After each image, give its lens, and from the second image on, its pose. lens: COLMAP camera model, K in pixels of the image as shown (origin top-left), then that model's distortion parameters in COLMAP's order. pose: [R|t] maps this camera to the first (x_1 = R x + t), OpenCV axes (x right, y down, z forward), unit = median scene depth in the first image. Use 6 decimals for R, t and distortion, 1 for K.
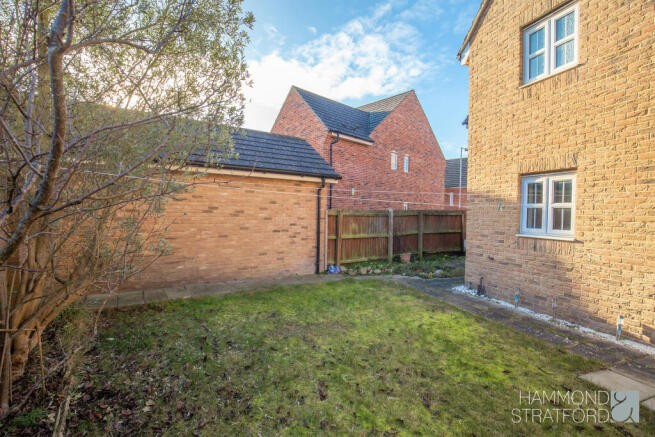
lens RADIAL K [[310.1, 0, 329.0], [0, 310.1, 215.5], [0, 0, 1]] dist [0.003010, 0.000397]
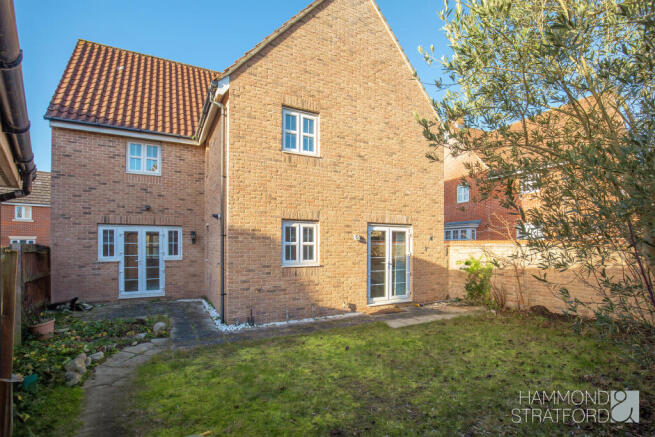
lens RADIAL K [[310.1, 0, 337.5], [0, 310.1, 241.7], [0, 0, 1]] dist [0.003010, 0.000397]
pose [[-0.127191, -0.015899, 0.991751, -0.739428], [0.004277, 0.999853, 0.016577, -0.063425], [-0.991869, 0.006350, -0.127104, 1.008759]]
